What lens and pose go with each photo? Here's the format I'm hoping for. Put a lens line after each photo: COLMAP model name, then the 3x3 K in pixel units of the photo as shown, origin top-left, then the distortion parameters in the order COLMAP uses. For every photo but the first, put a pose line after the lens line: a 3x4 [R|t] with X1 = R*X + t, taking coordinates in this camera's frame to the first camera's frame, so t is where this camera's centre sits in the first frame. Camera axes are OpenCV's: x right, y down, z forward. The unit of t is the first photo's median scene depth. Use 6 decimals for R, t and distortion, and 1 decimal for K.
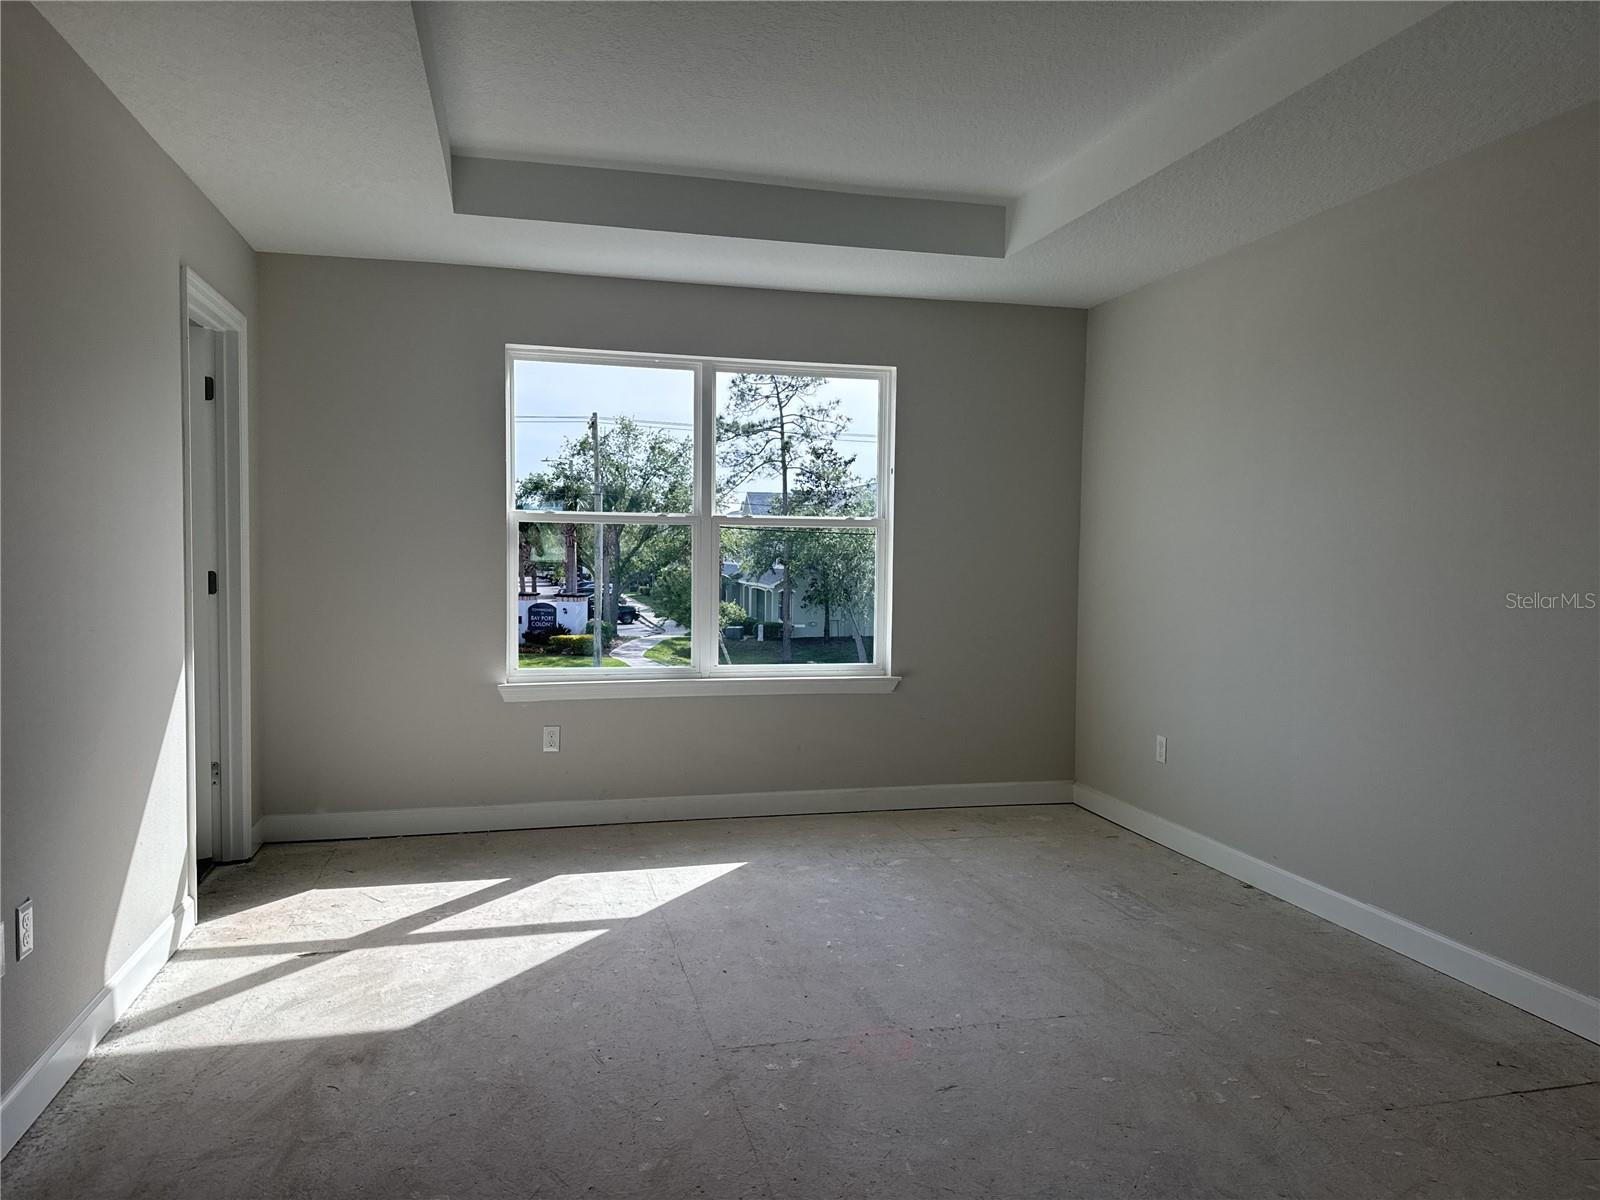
lens RADIAL K [[1128.8, 0, 802.7], [0, 1128.8, 587.1], [0, 0, 1]] dist [0.063771, -0.089849]
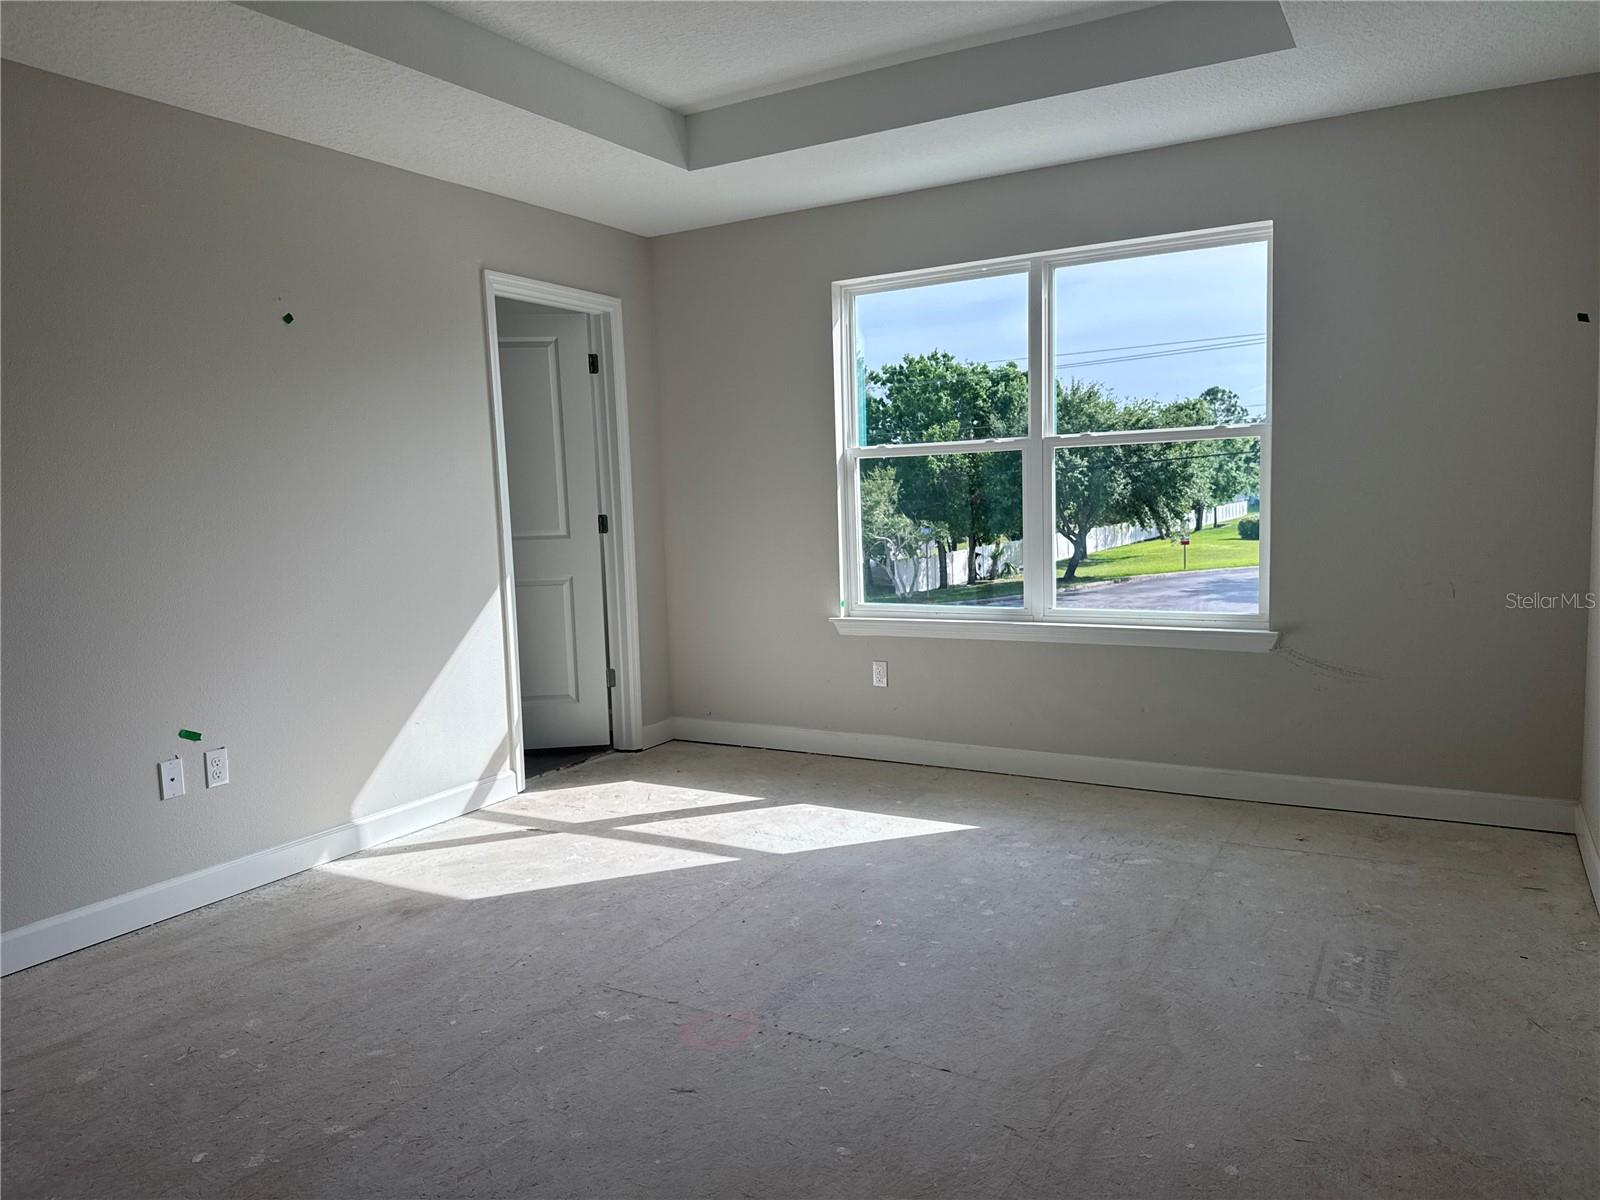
lens RADIAL K [[1128.8, 0, 815.5], [0, 1128.8, 605.8], [0, 0, 1]] dist [0.063771, -0.089849]
pose [[0.716207, 0.040088, -0.696735, 0.530608], [0.018130, 0.996943, 0.075997, -0.004419], [0.697652, -0.067062, 0.713291, 0.302263]]
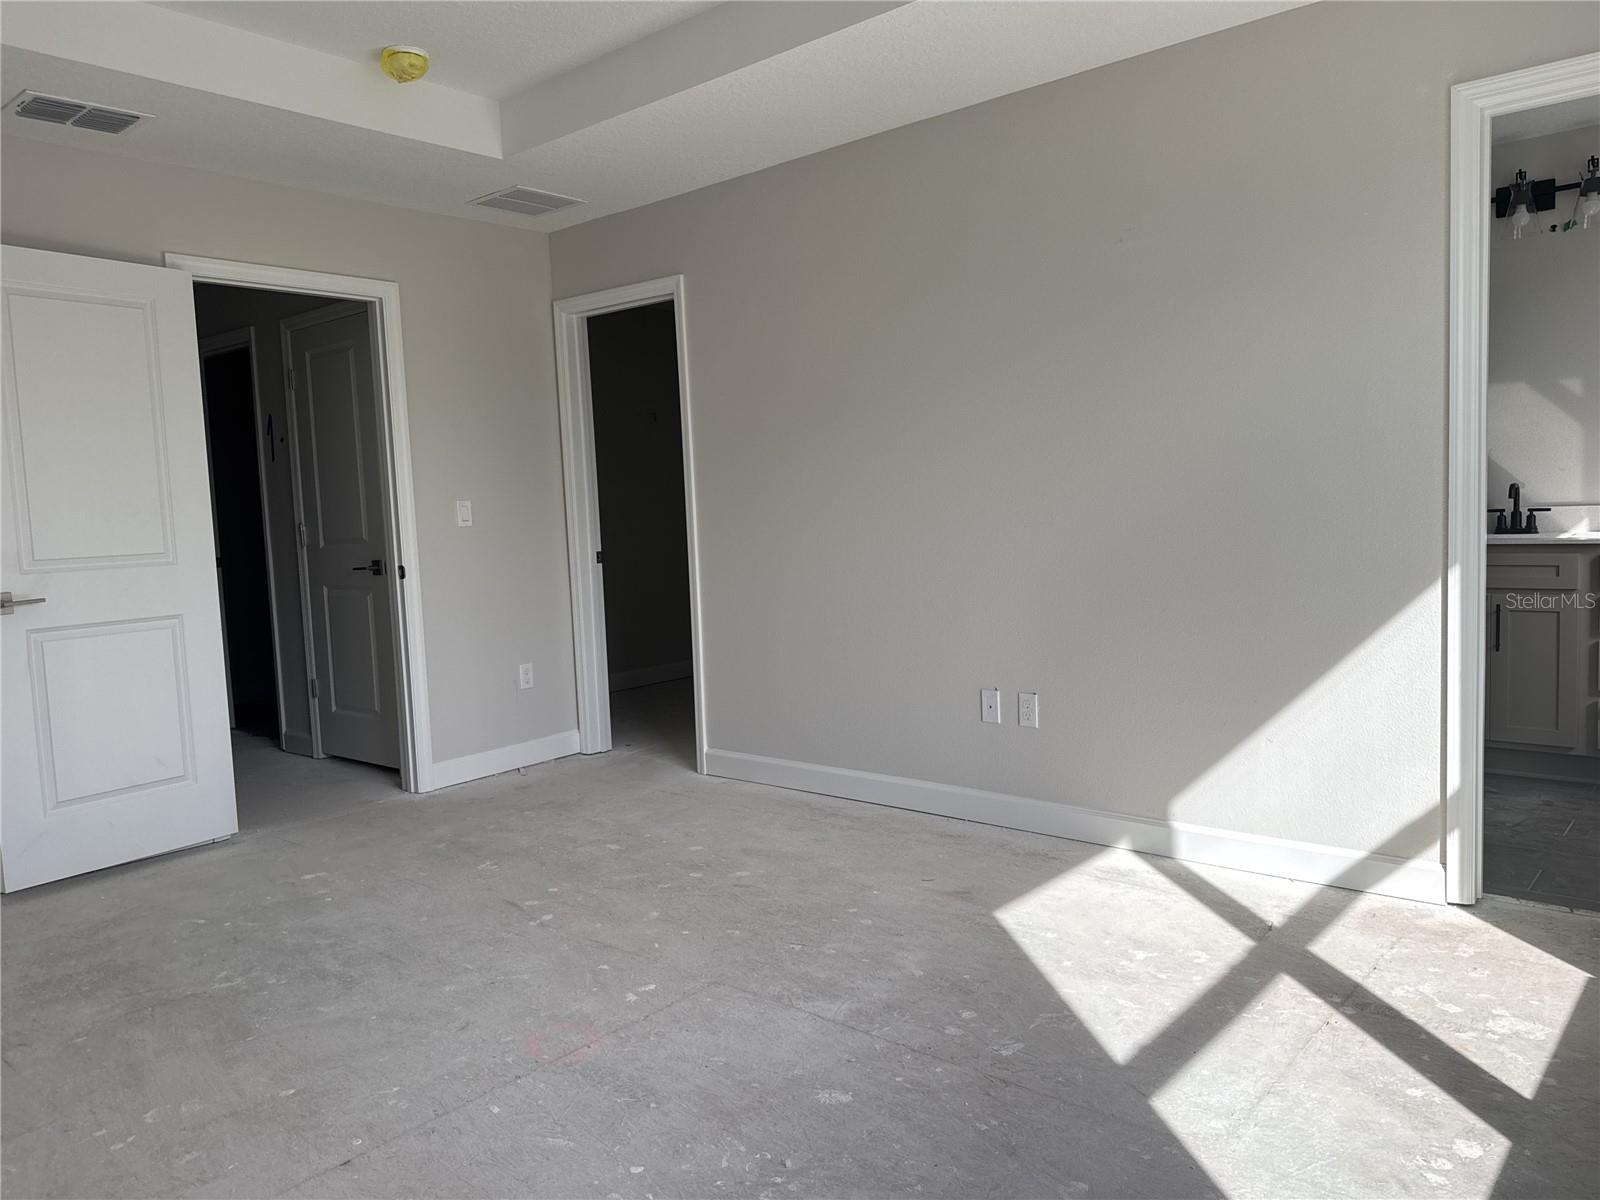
lens RADIAL K [[1128.8, 0, 809.5], [0, 1128.8, 601.6], [0, 0, 1]] dist [0.063771, -0.089849]
pose [[-0.818201, 0.071865, -0.570423, 0.272192], [0.011892, 0.994060, 0.108180, -0.014989], [0.574809, 0.081729, -0.814196, 1.255057]]
